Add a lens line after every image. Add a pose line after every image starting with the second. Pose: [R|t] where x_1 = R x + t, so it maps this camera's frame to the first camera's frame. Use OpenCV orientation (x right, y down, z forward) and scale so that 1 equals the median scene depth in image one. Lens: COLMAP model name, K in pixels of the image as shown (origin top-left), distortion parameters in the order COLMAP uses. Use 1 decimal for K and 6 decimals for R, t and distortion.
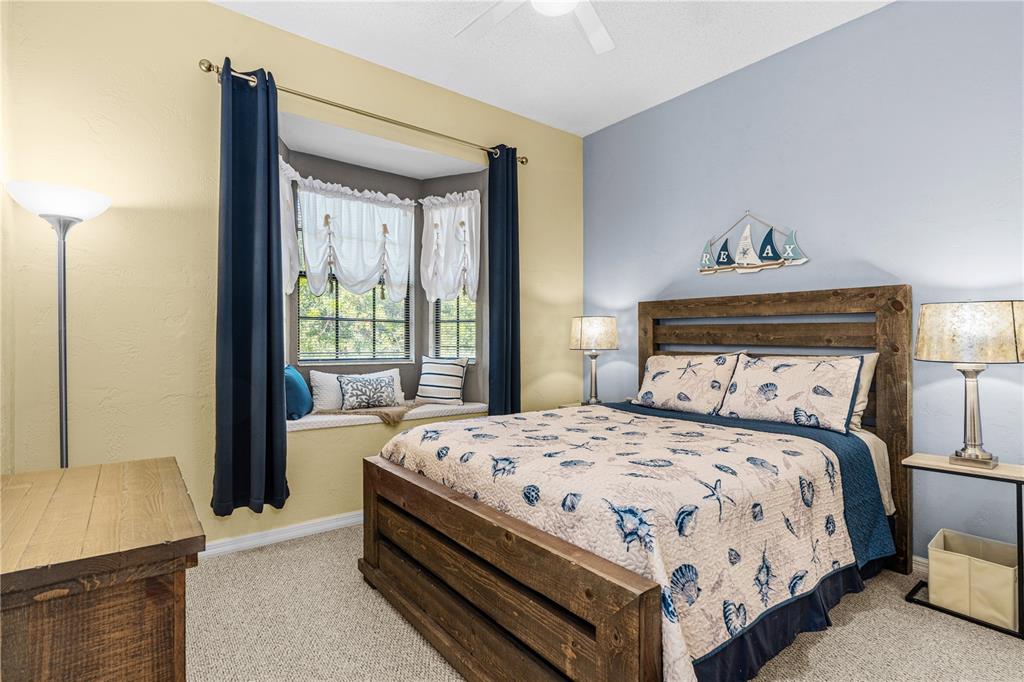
lens RADIAL K [[470.5, 0, 513.3], [0, 470.5, 343.0], [0, 0, 1]] dist [-0.010353, 0.002935]
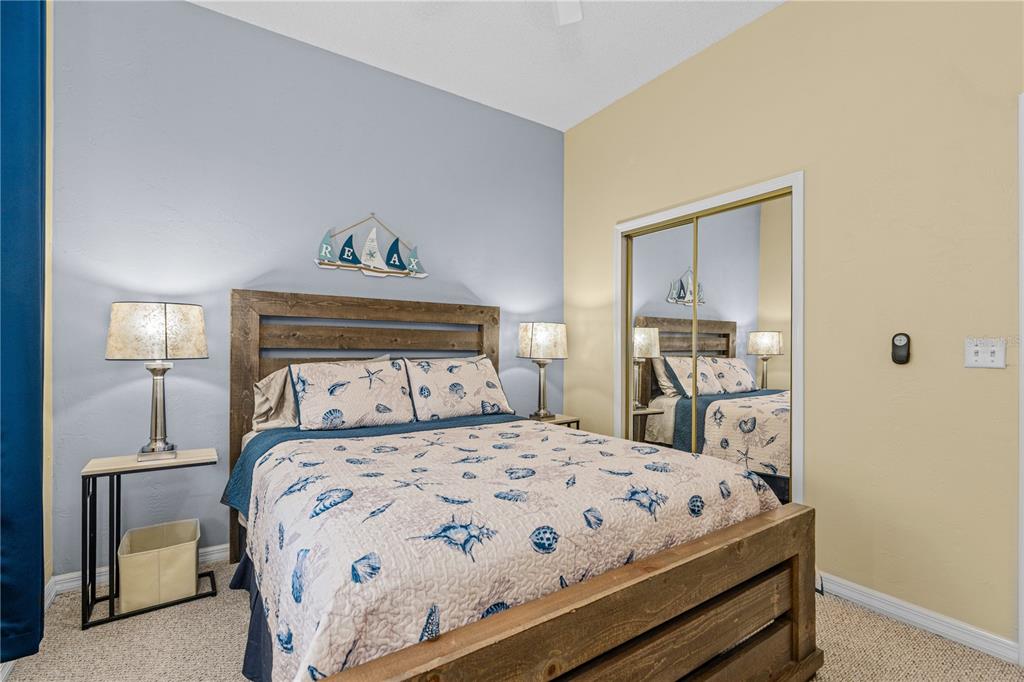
lens RADIAL K [[470.5, 0, 515.0], [0, 470.5, 348.6], [0, 0, 1]] dist [-0.010353, 0.002935]
pose [[0.082606, -0.006644, 0.996560, -0.468041], [0.000360, 0.999978, 0.006637, -0.003896], [-0.996582, -0.000189, 0.082607, 0.633127]]
